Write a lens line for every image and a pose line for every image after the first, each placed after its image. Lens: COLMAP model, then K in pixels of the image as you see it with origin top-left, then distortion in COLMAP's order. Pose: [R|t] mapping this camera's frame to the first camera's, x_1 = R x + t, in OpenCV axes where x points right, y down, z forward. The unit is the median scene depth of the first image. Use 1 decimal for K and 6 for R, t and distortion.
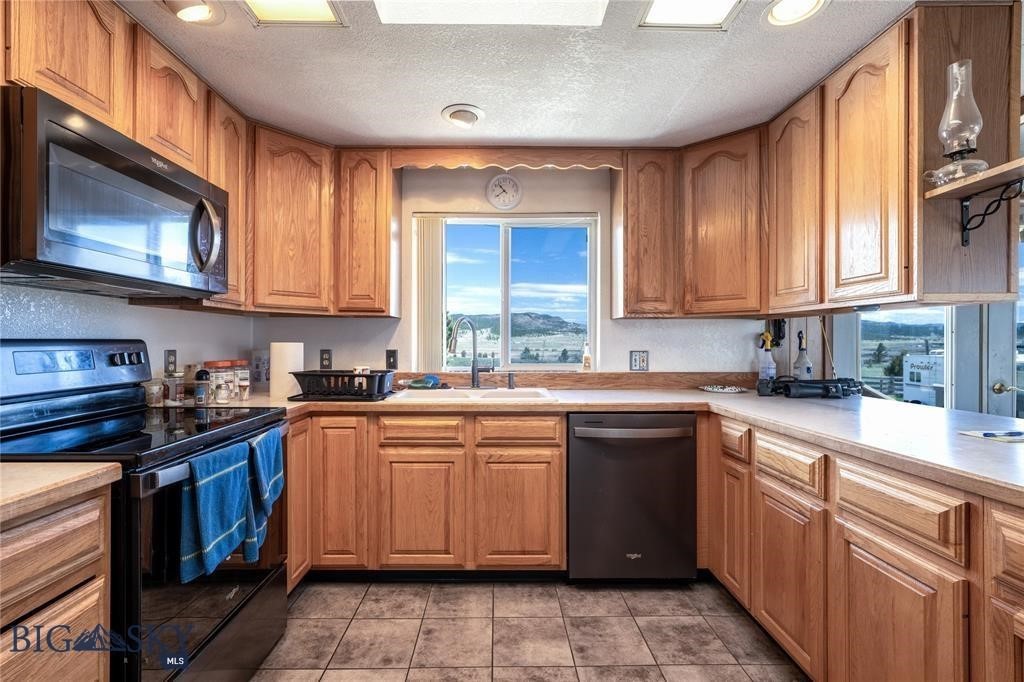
lens RADIAL K [[447.9, 0, 512.5], [0, 447.9, 342.5], [0, 0, 1]] dist [0.001375, 0.000764]
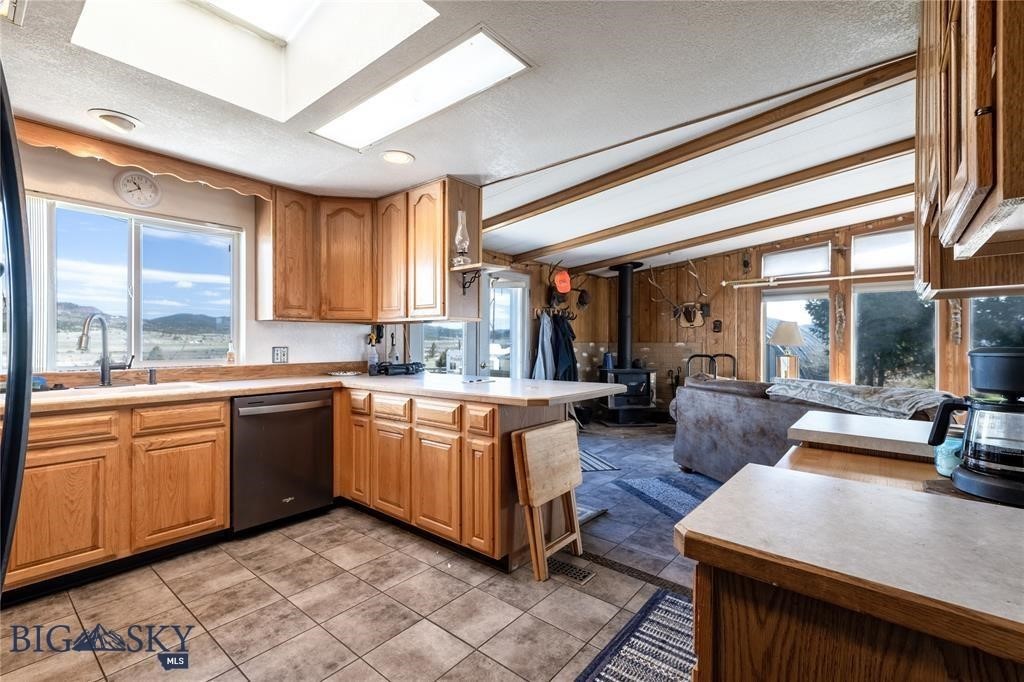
lens RADIAL K [[447.9, 0, 512.5], [0, 447.9, 342.5], [0, 0, 1]] dist [0.001375, 0.000764]
pose [[0.651056, -0.000010, 0.759030, -0.302893], [-0.001446, 0.999998, 0.001253, 0.004973], [-0.759028, -0.001913, 0.651055, -0.369761]]
